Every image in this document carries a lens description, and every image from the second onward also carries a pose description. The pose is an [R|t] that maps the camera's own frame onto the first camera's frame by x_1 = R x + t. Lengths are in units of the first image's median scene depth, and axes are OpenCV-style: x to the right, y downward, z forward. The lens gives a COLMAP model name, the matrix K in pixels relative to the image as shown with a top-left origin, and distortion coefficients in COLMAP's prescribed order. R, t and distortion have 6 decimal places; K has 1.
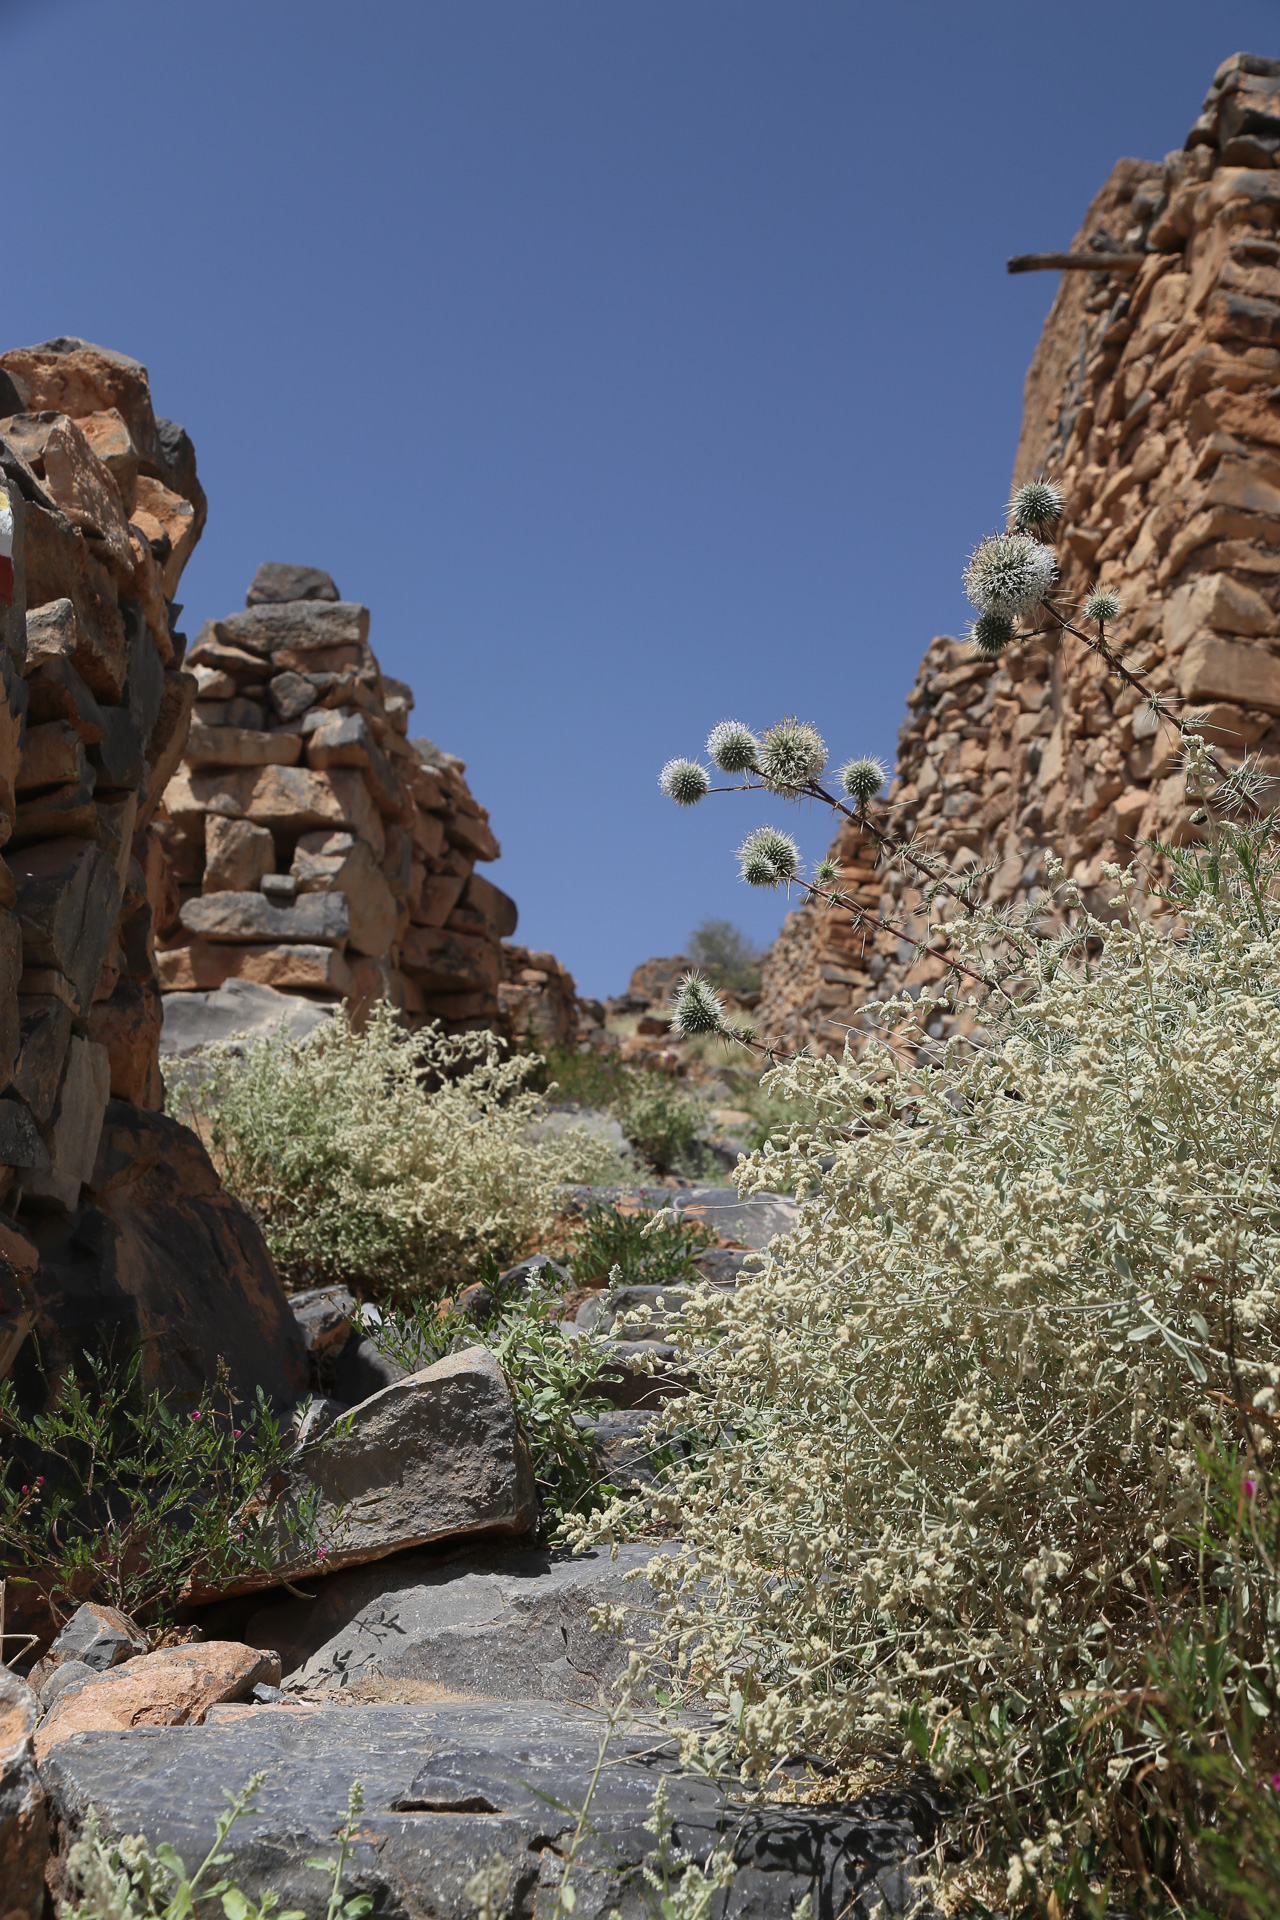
lens RADIAL K [[2775.8, 0, 643.6], [0, 2775.8, 955.4], [0, 0, 1]] dist [0.244712, 0.000000]
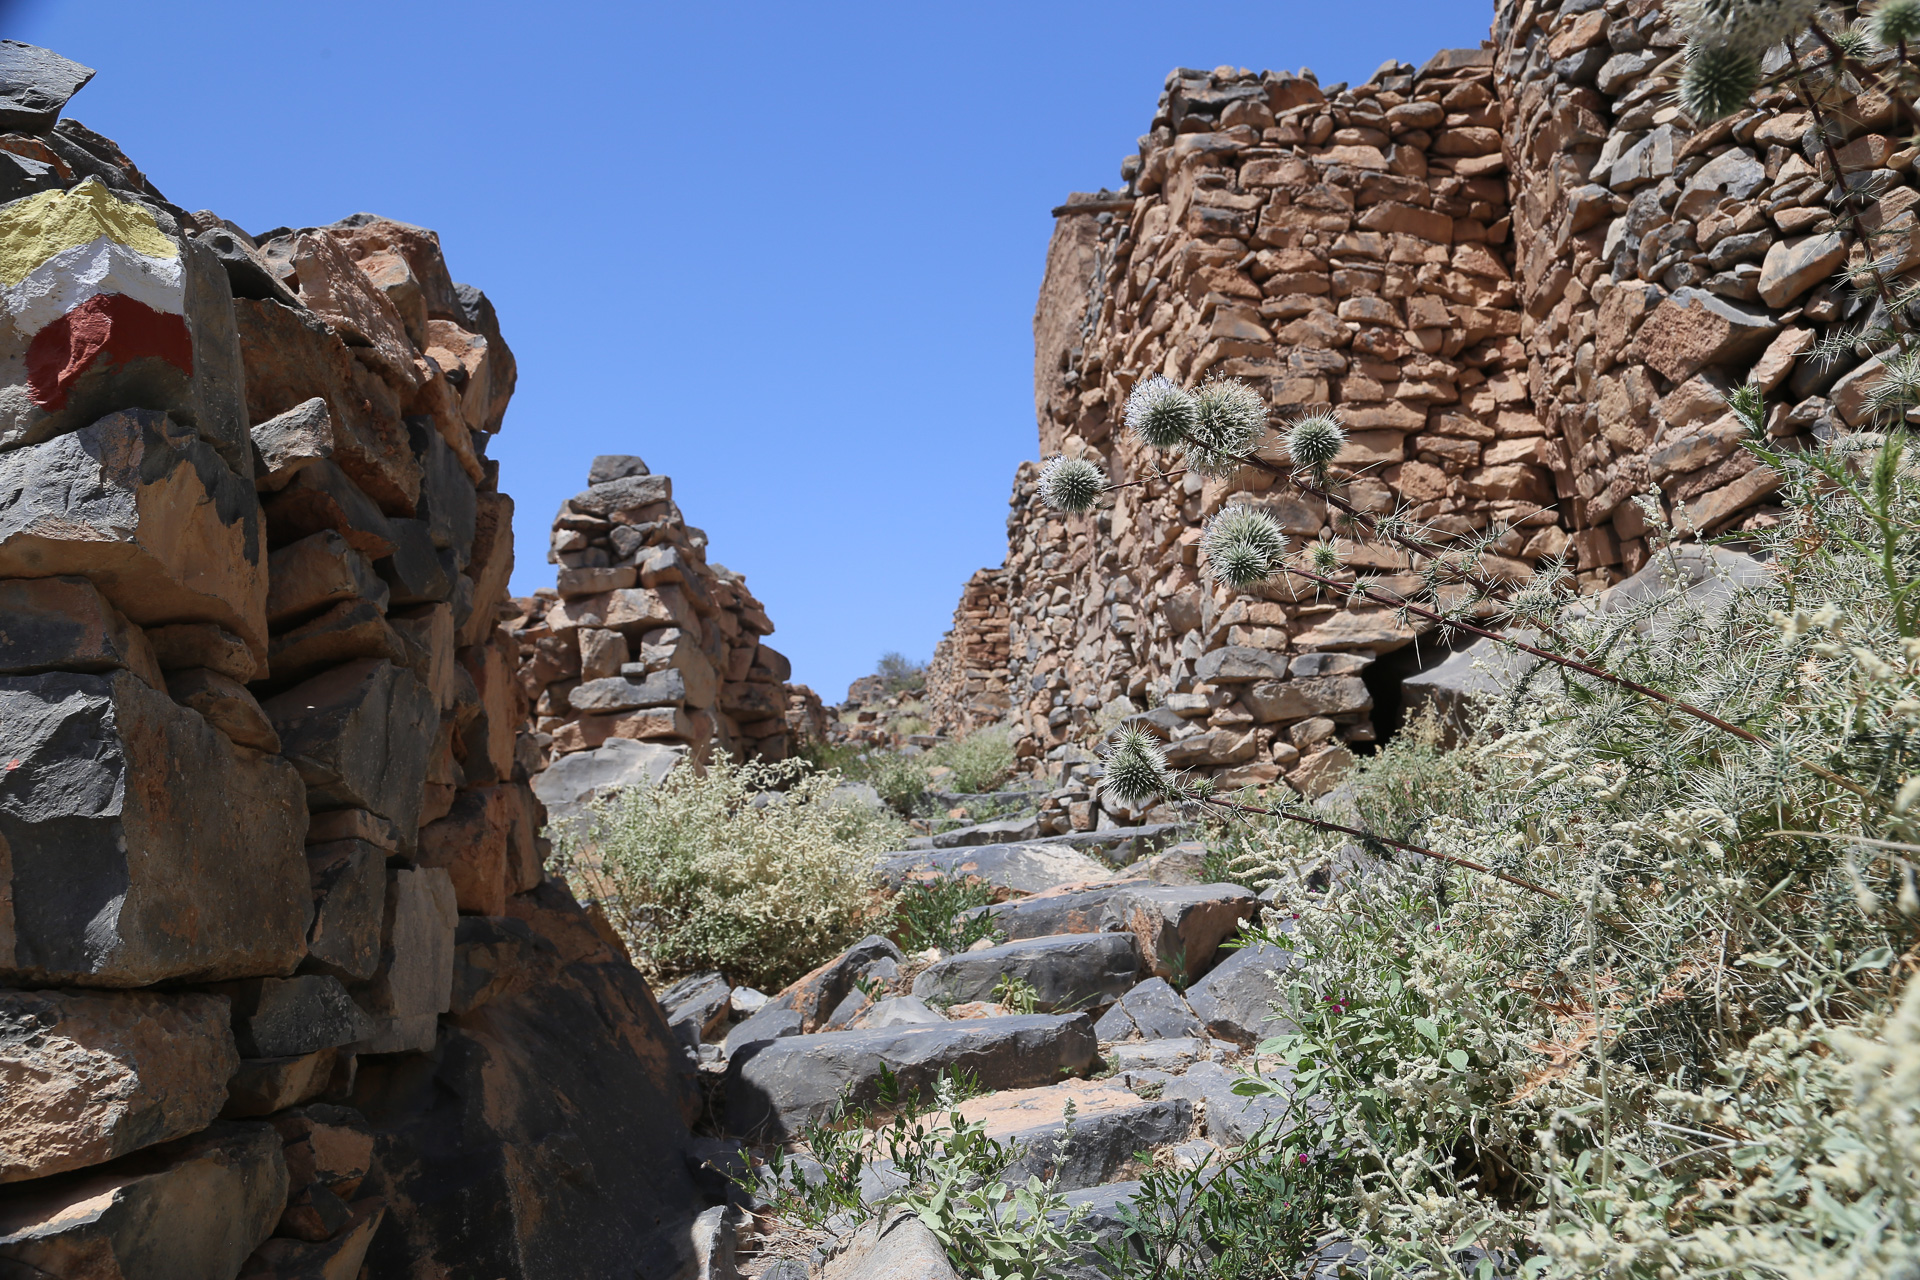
lens RADIAL K [[1546.8, 0, 960.5], [0, 1546.8, 631.2], [0, 0, 1]] dist [-0.056739, 0.001855]
pose [[0.987801, -0.137775, 0.072571, -0.016862], [0.139535, 0.990020, -0.019753, -0.005058], [-0.069126, 0.029638, 0.997168, 0.176592]]
